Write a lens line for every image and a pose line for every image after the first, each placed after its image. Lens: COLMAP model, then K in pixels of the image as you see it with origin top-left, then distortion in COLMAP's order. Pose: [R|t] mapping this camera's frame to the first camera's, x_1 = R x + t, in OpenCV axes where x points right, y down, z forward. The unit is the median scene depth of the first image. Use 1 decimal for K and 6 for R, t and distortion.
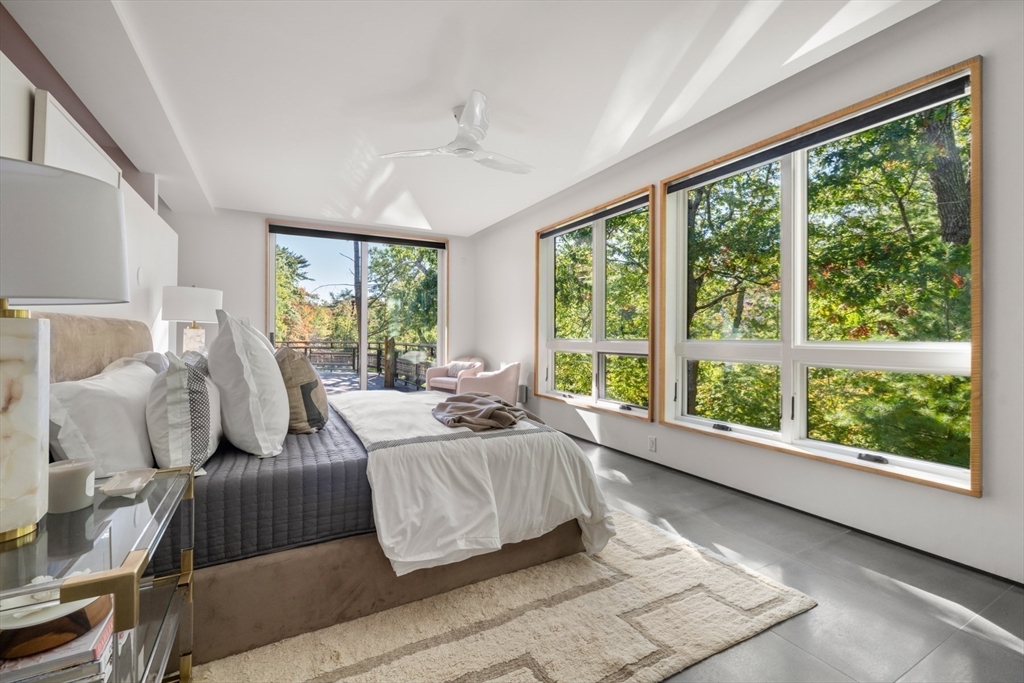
lens RADIAL K [[440.3, 0, 510.0], [0, 440.3, 334.1], [0, 0, 1]] dist [0.001390, 0.000096]
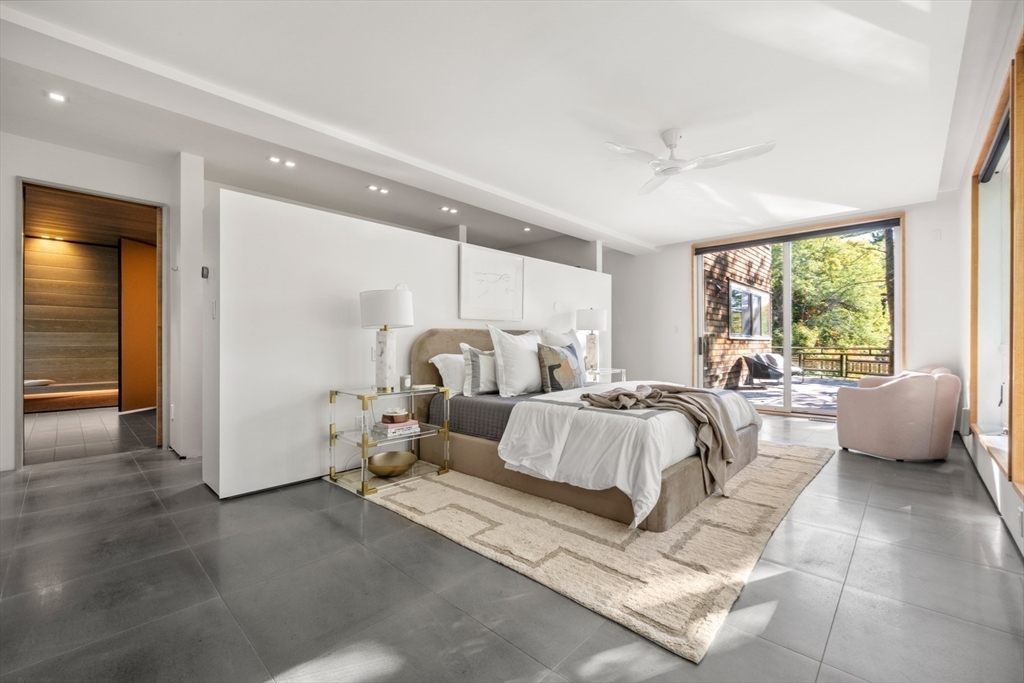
lens RADIAL K [[427.9, 0, 512.0], [0, 427.9, 341.5], [0, 0, 1]] dist [0.000718, 0.000067]
pose [[0.309100, -0.008944, -0.950987, 1.216414], [0.007060, 0.999950, -0.007109, 0.038365], [0.951003, -0.004516, 0.309148, 0.416386]]
